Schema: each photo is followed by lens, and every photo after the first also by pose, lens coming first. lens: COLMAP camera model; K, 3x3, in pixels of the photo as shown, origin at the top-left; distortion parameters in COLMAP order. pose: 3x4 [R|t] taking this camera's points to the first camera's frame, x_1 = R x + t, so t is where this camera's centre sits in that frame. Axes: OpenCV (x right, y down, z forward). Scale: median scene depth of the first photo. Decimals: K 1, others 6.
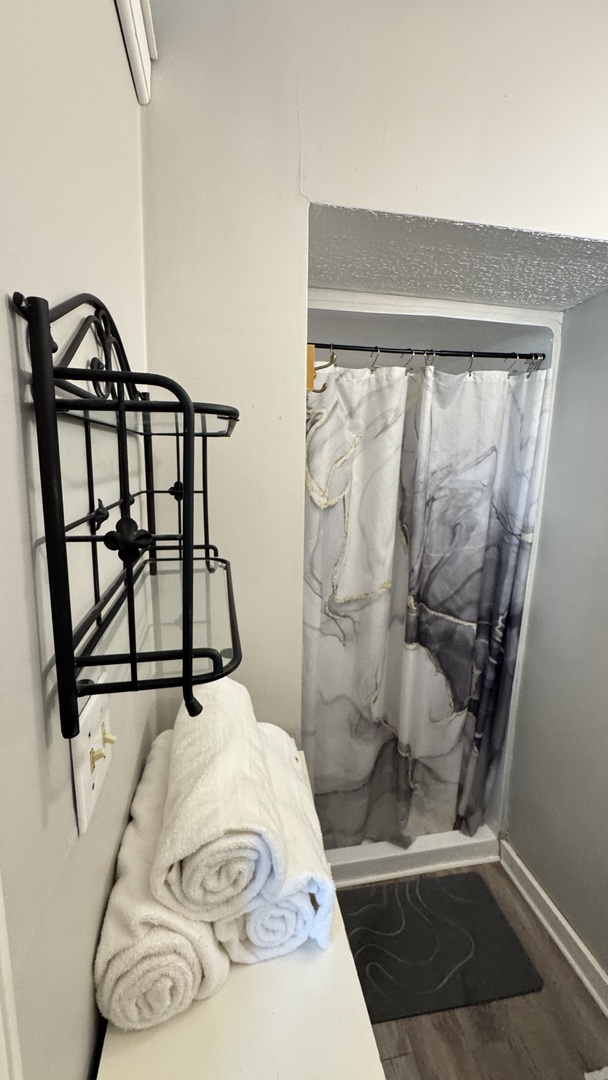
lens RADIAL K [[432.8, 0, 304.3], [0, 432.8, 538.2], [0, 0, 1]] dist [-0.004760, 0.000438]
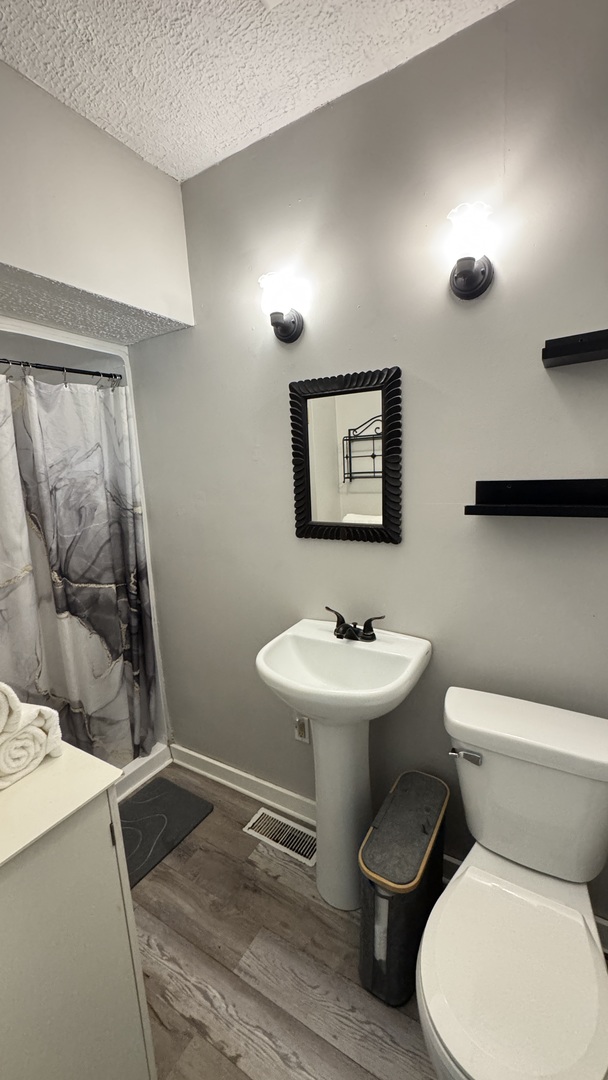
lens RADIAL K [[432.8, 0, 304.3], [0, 432.8, 538.2], [0, 0, 1]] dist [-0.004760, 0.000438]
pose [[0.662523, -0.172172, 0.728985, -0.132819], [0.193143, 0.979581, 0.055824, 0.105590], [-0.723712, 0.103813, 0.682249, -0.275774]]
